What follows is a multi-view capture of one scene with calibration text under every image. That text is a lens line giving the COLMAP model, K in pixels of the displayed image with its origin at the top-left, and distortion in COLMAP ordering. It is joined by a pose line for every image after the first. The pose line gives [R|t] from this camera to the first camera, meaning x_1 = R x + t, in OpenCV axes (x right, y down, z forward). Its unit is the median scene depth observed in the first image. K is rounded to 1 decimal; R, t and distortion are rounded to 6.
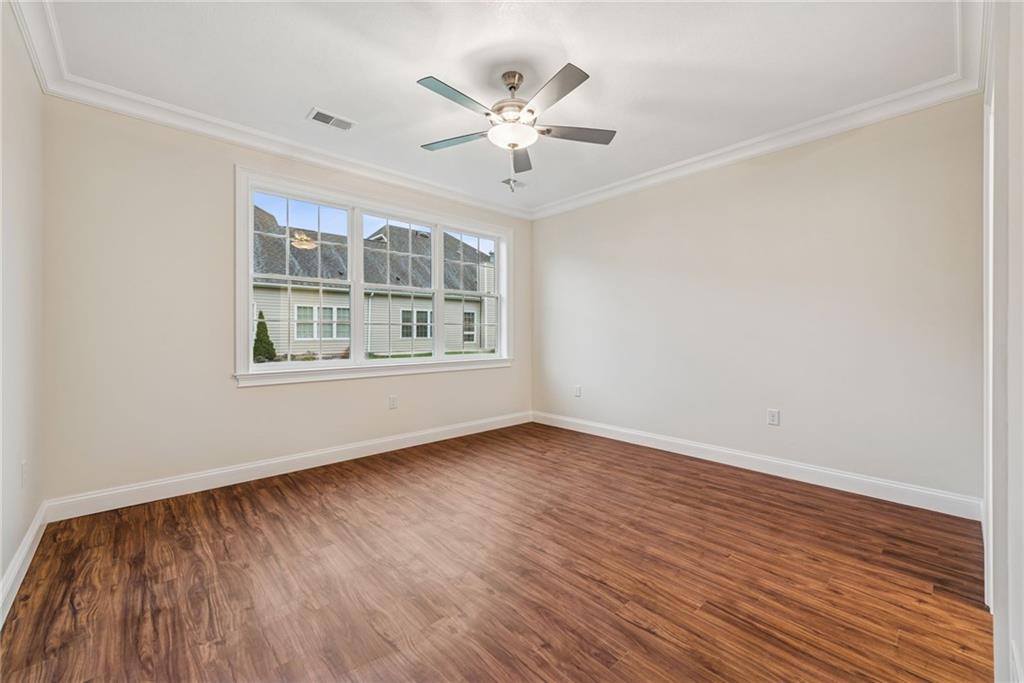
lens RADIAL K [[409.5, 0, 514.1], [0, 409.5, 332.7], [0, 0, 1]] dist [-0.000543, -0.000072]
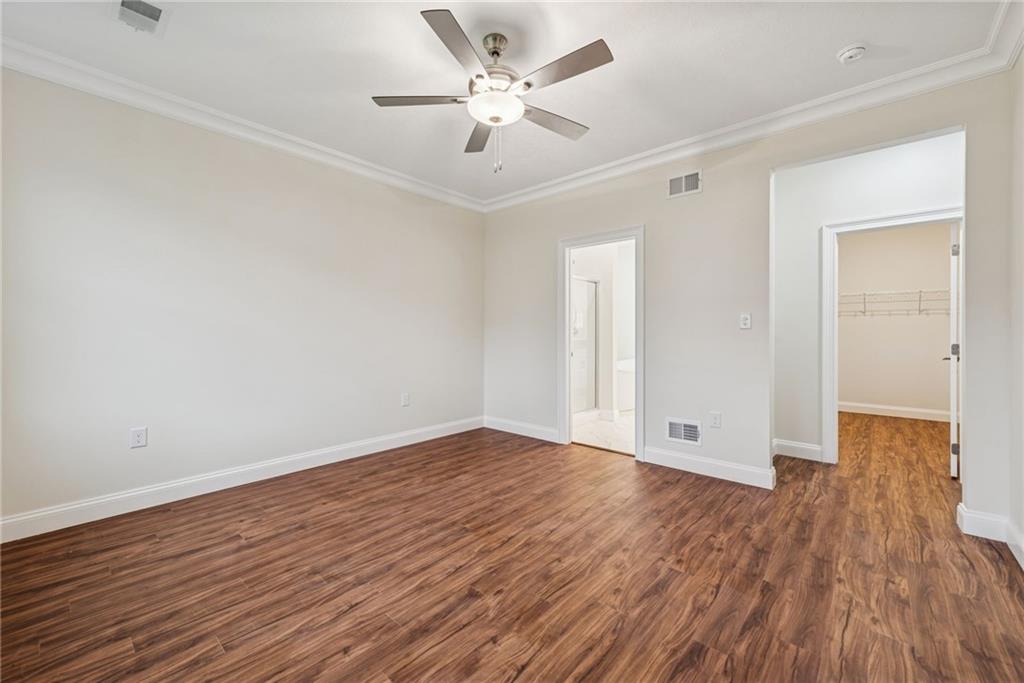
lens RADIAL K [[409.5, 0, 514.1], [0, 409.5, 332.7], [0, 0, 1]] dist [-0.000543, -0.000072]
pose [[-0.091722, -0.004526, 0.995774, -0.765341], [0.005097, 0.999974, 0.005015, -0.008433], [-0.995772, 0.005536, -0.091696, 0.896973]]
